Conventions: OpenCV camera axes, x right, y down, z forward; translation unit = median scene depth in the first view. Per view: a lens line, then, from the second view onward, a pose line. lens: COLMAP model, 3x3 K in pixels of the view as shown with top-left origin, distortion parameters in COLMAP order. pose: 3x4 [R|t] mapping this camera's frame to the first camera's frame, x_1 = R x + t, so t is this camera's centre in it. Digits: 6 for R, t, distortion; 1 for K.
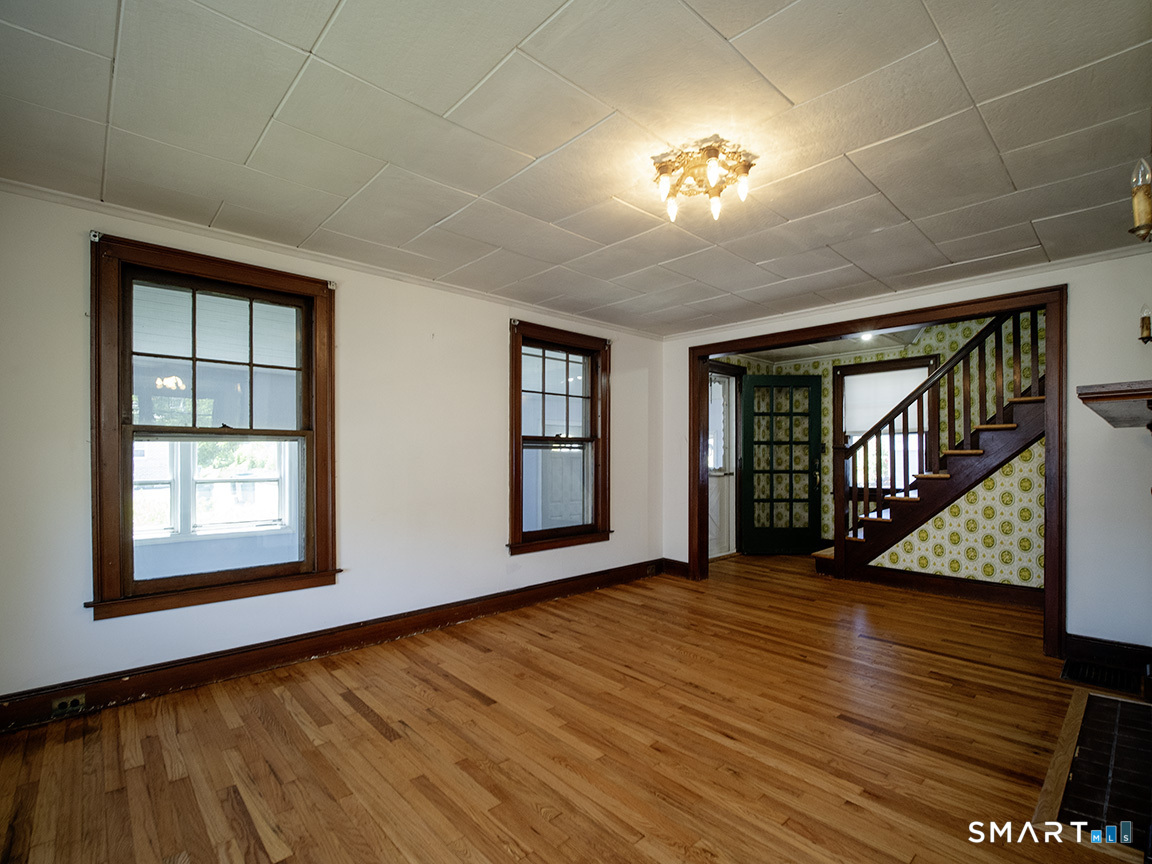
lens RADIAL K [[538.2, 0, 577.5], [0, 538.2, 456.3], [0, 0, 1]] dist [-0.015820, -0.002112]
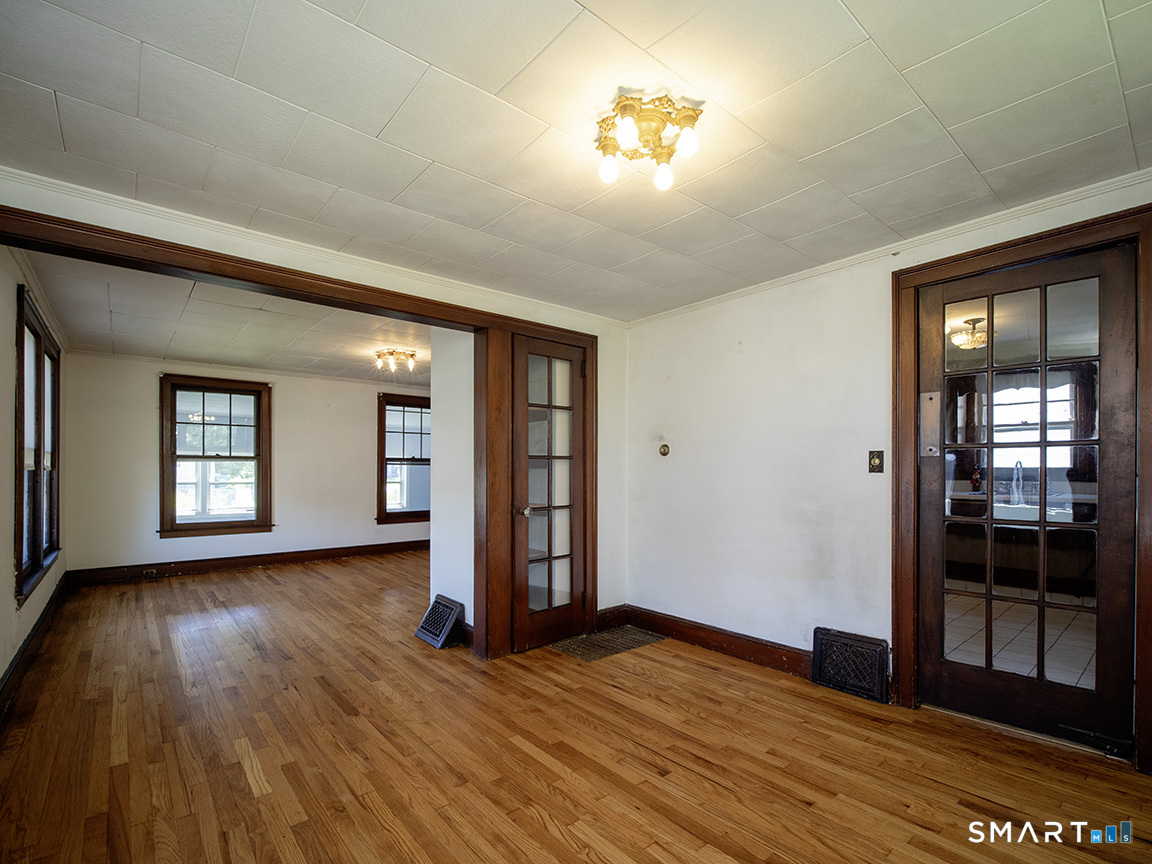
lens RADIAL K [[538.2, 0, 570.5], [0, 538.2, 466.7], [0, 0, 1]] dist [-0.015820, -0.002112]
pose [[0.998636, 0.002148, -0.052159, 0.783734], [-0.002332, 0.999991, -0.003455, -0.004339], [0.052151, 0.003572, 0.998633, -0.965496]]
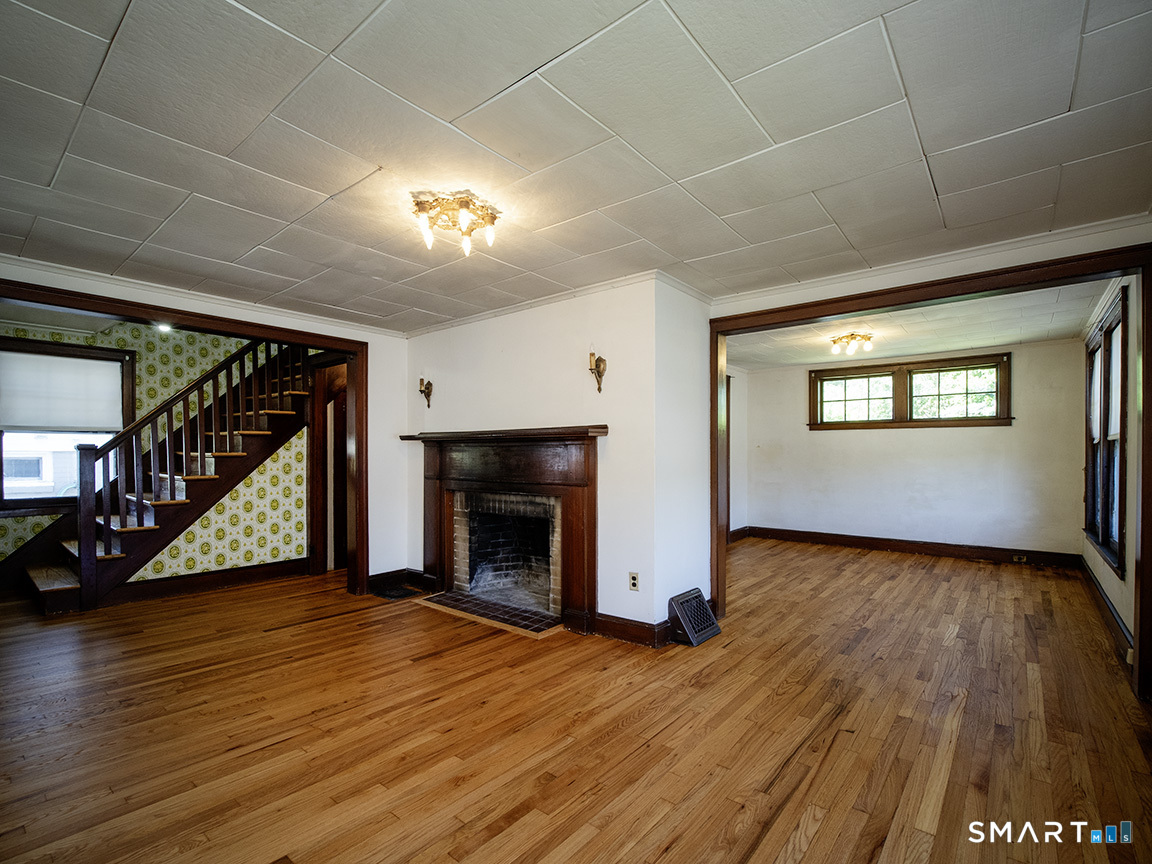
lens RADIAL K [[538.2, 0, 577.2], [0, 538.2, 457.5], [0, 0, 1]] dist [-0.015820, -0.002112]
pose [[-0.132016, -0.001852, 0.991246, -0.650796], [0.002987, 0.999993, 0.002266, -0.002244], [-0.991243, 0.003260, -0.132010, 0.604529]]
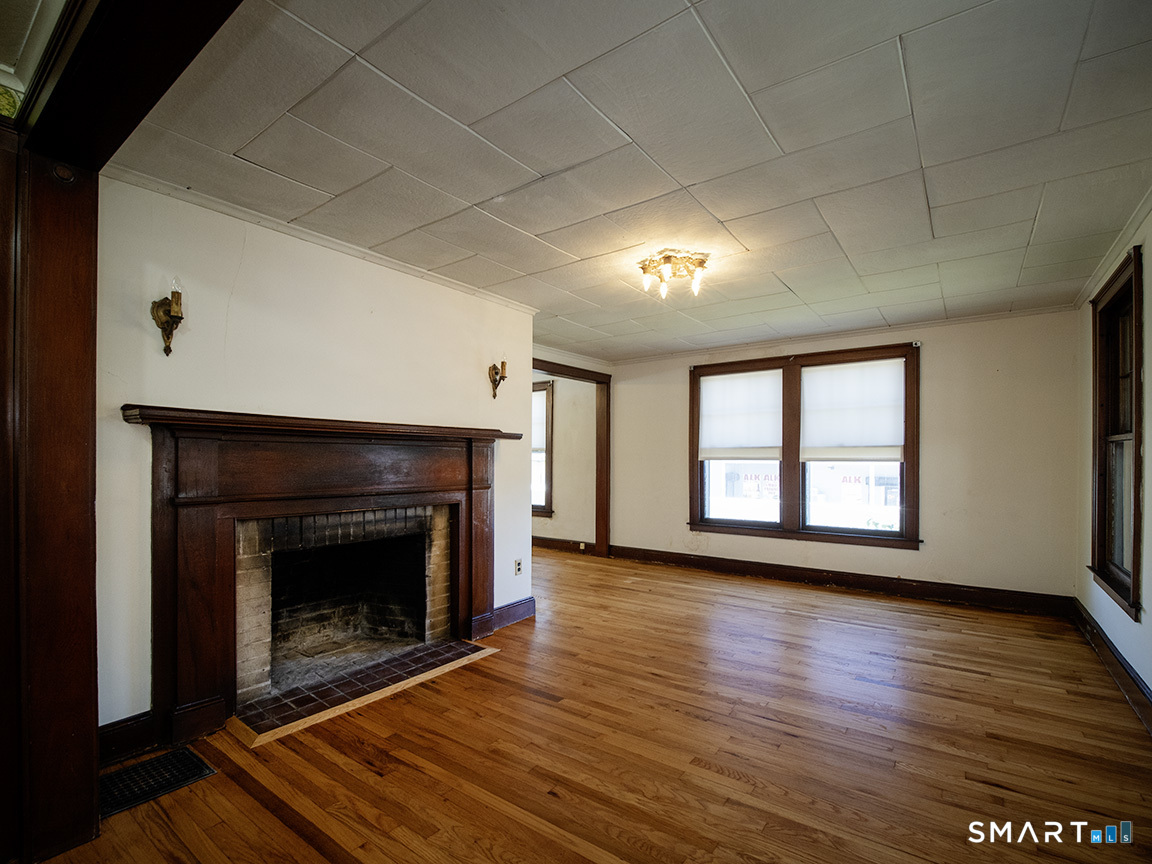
lens RADIAL K [[538.2, 0, 578.6], [0, 538.2, 460.2], [0, 0, 1]] dist [-0.015820, -0.002112]
pose [[-0.981900, -0.001505, -0.189393, 0.516276], [-0.002363, 0.999988, 0.004307, -0.005765], [0.189384, 0.004676, -0.981892, 1.619008]]
